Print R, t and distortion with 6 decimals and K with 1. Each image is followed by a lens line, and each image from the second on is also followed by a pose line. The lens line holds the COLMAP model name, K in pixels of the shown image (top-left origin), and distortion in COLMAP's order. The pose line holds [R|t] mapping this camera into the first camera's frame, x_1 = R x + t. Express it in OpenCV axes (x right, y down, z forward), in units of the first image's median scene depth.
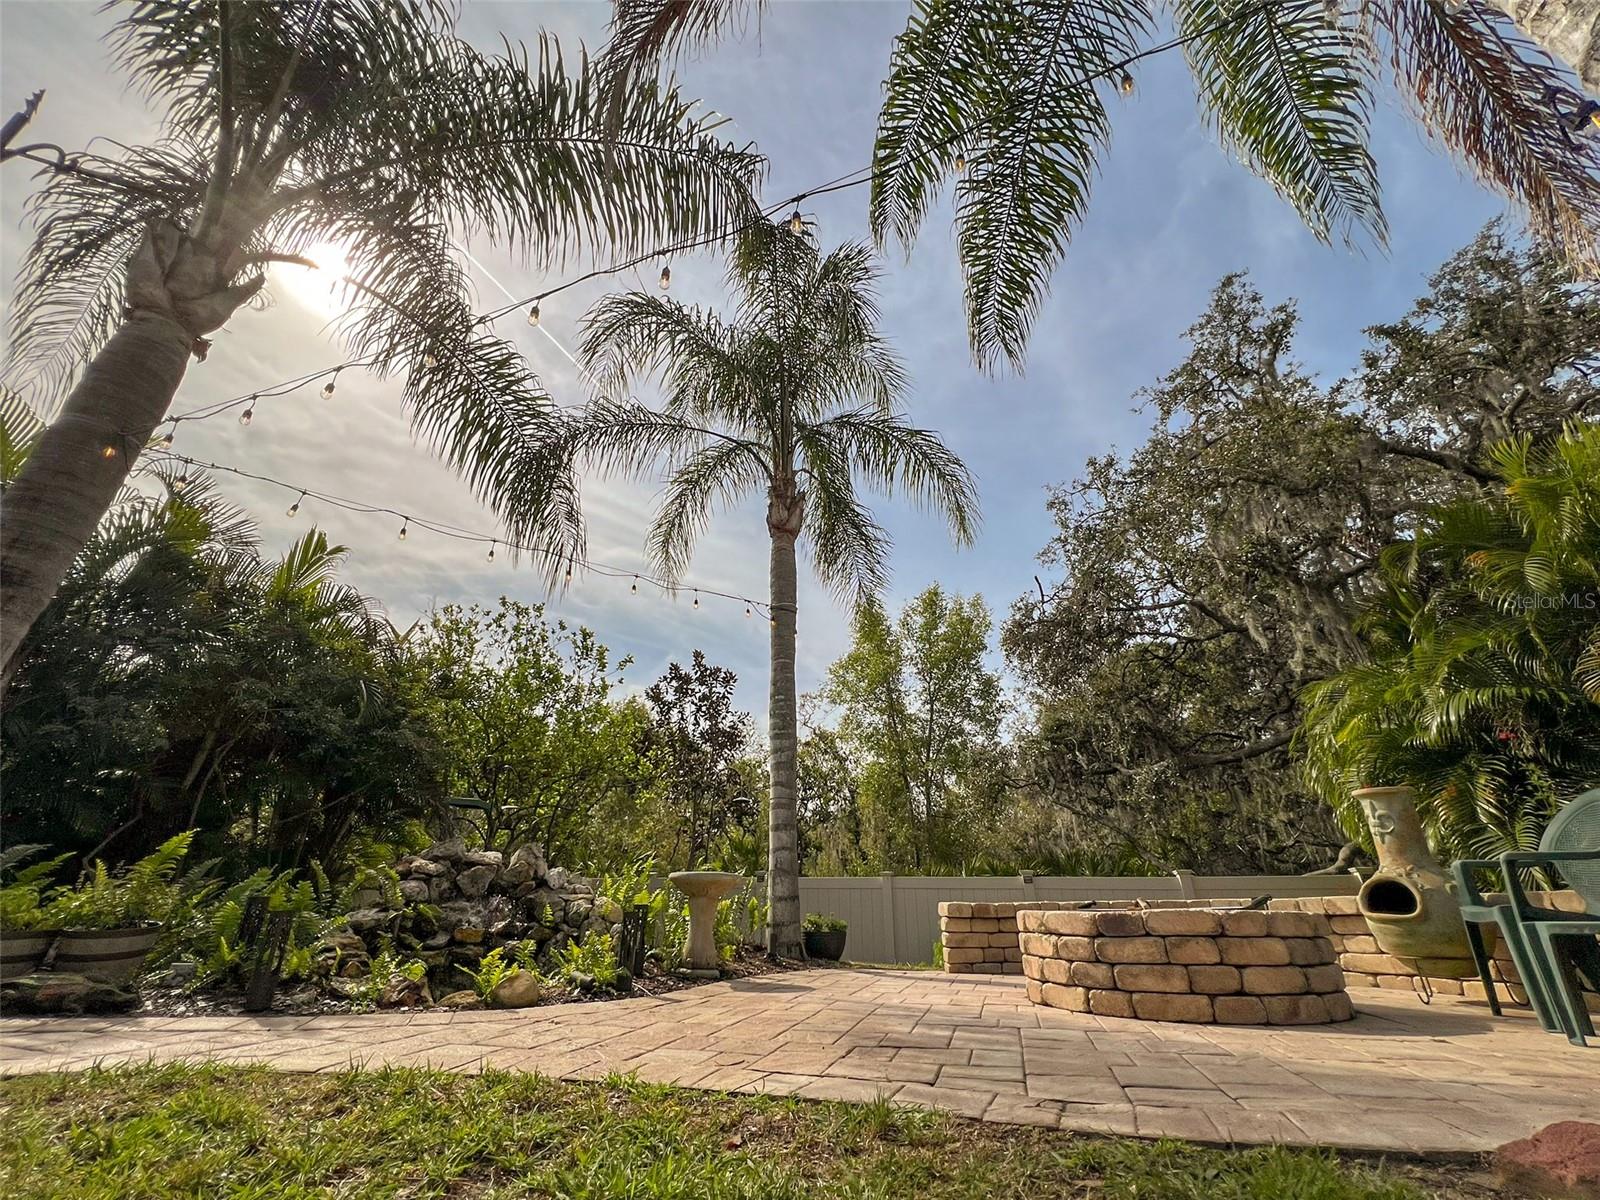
lens RADIAL K [[640.5, 0, 800.0], [0, 640.5, 600.0], [0, 0, 1]] dist [-0.001246, -0.000165]
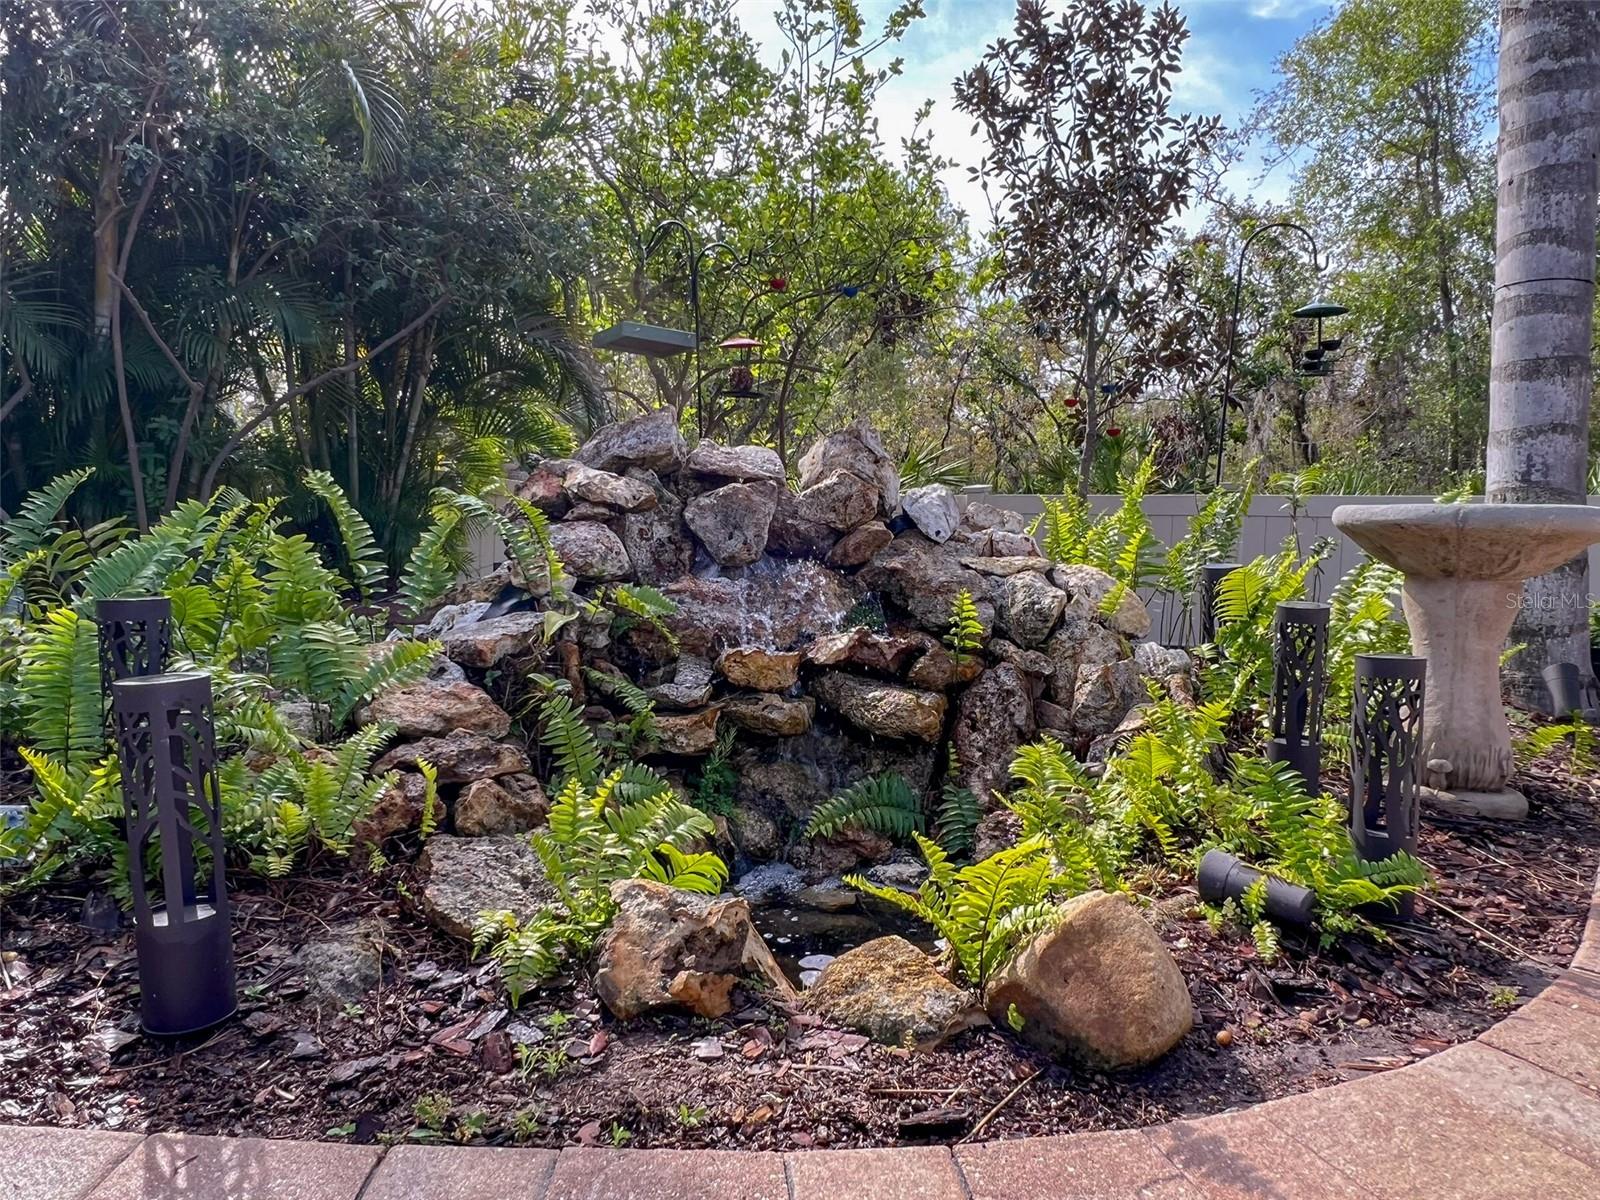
lens RADIAL K [[1115.1, 0, 800.0], [0, 1115.1, 600.0], [0, 0, 1]] dist [-0.005840, -0.002281]
pose [[0.960487, 0.027285, -0.276983, -0.287048], [0.111759, 0.873620, 0.473602, 0.178615], [0.254900, -0.485844, 0.836051, 0.448814]]
